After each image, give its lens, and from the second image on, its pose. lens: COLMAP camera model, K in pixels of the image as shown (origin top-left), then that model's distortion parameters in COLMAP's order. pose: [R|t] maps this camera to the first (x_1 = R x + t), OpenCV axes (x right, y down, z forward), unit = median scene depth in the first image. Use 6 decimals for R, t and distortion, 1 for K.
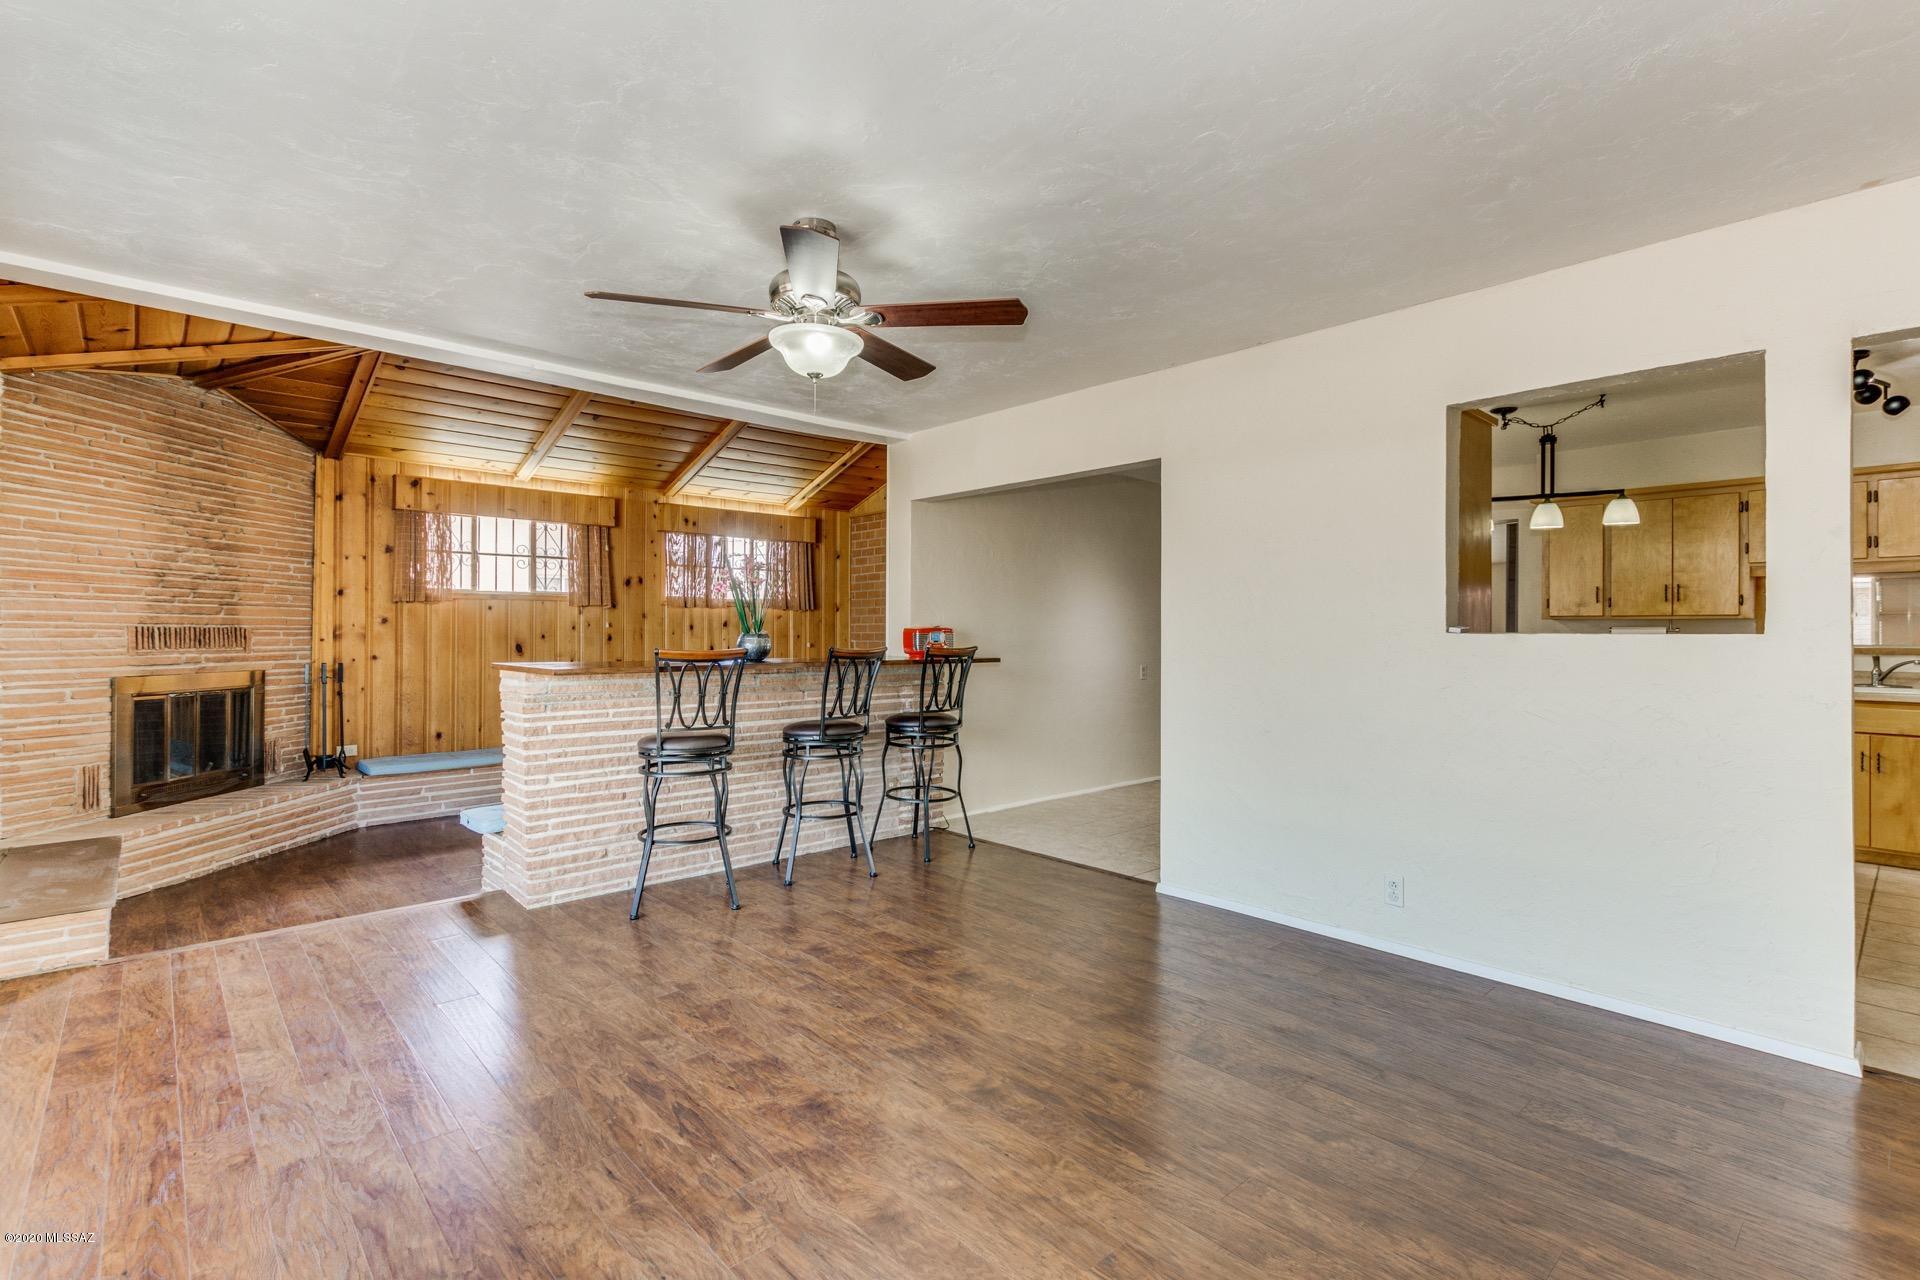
lens RADIAL K [[880.6, 0, 957.8], [0, 880.6, 628.9], [0, 0, 1]] dist [0.008928, -0.003256]
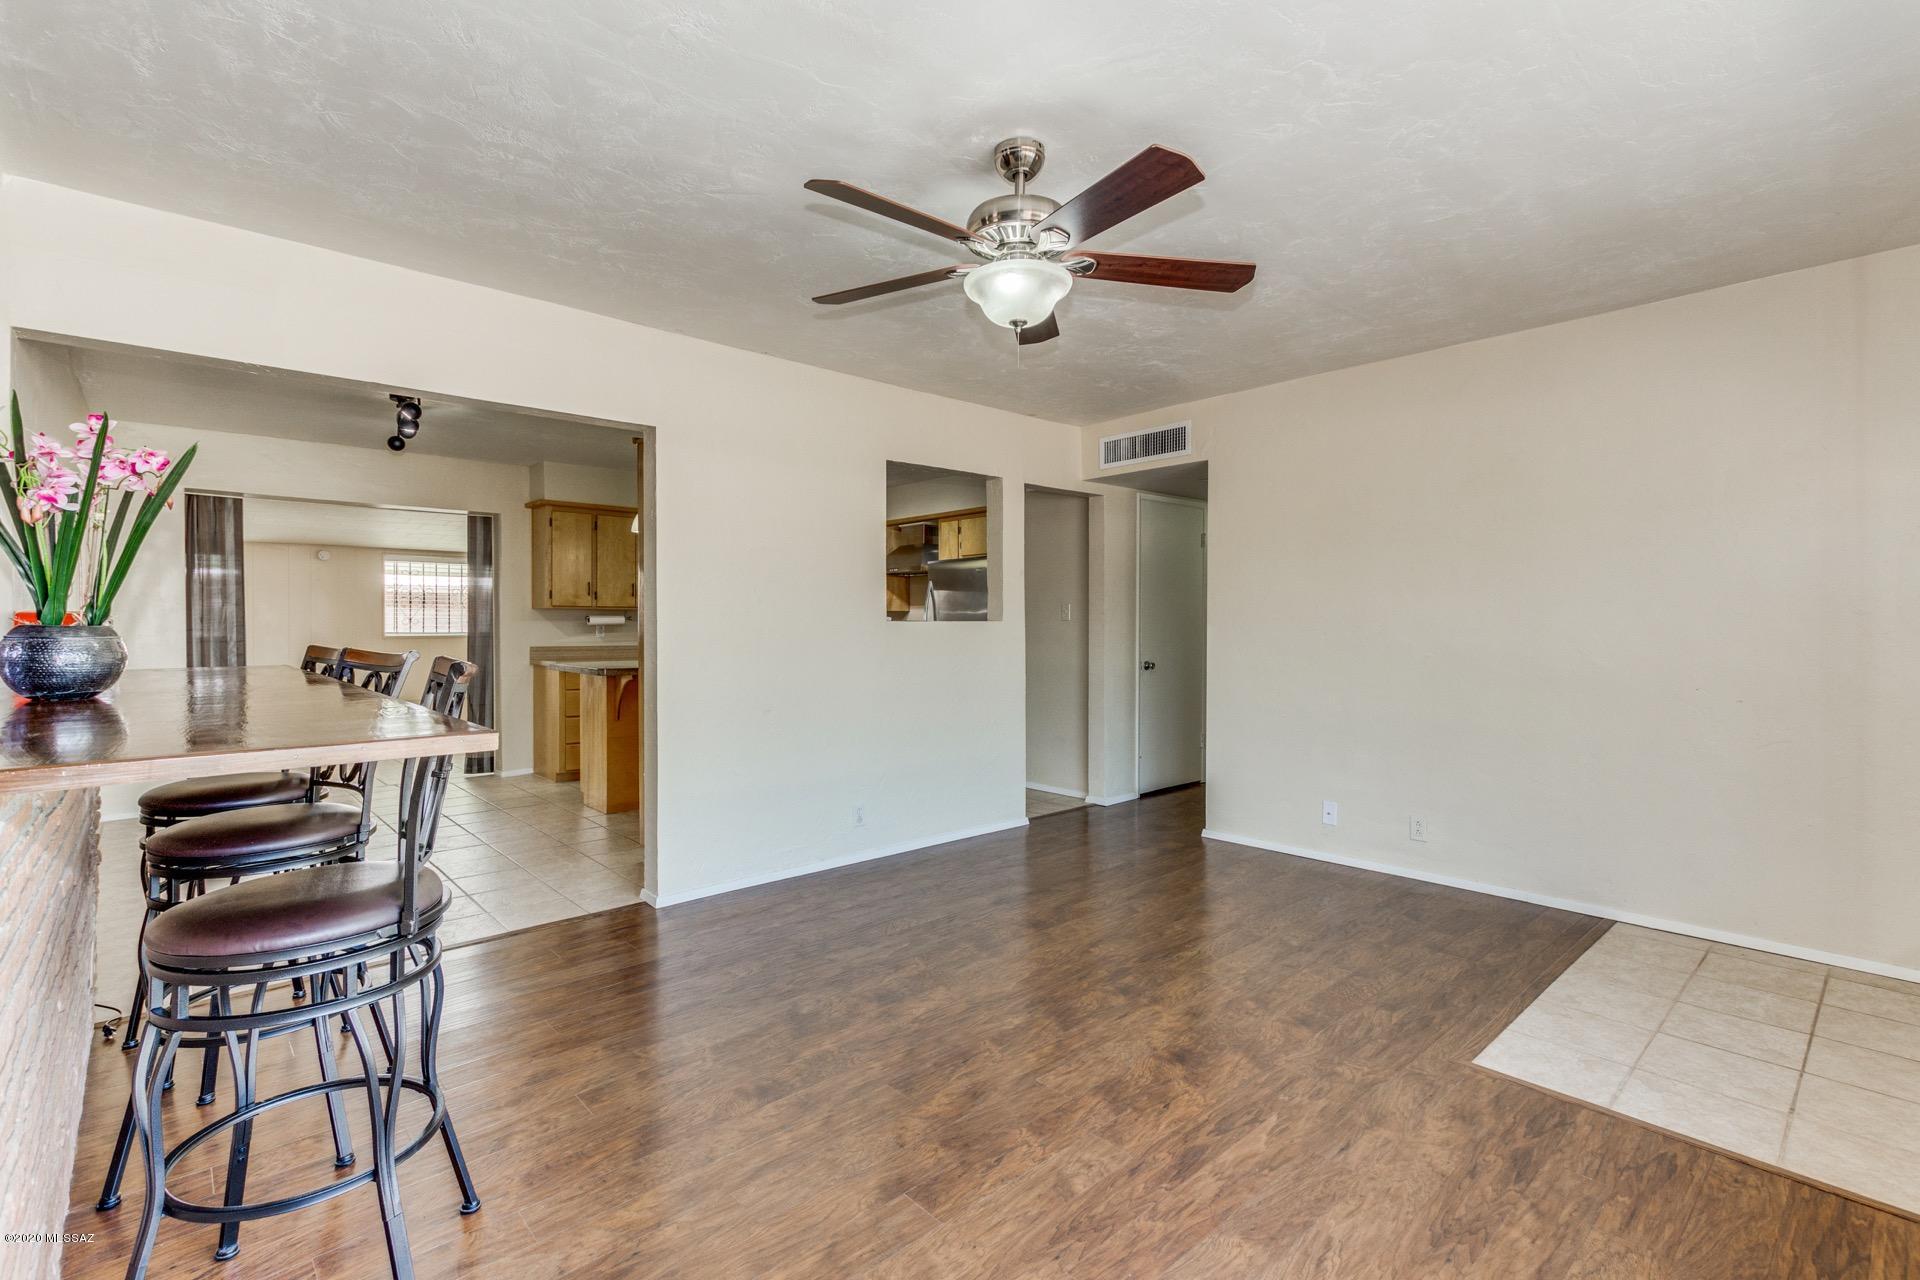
lens RADIAL K [[880.6, 0, 958.6], [0, 880.6, 629.0], [0, 0, 1]] dist [0.008928, -0.003256]
pose [[-0.001196, -0.010930, 0.999940, -0.543365], [-0.002350, 0.999938, 0.010927, 0.000884], [-0.999997, -0.002337, -0.001222, 0.557743]]
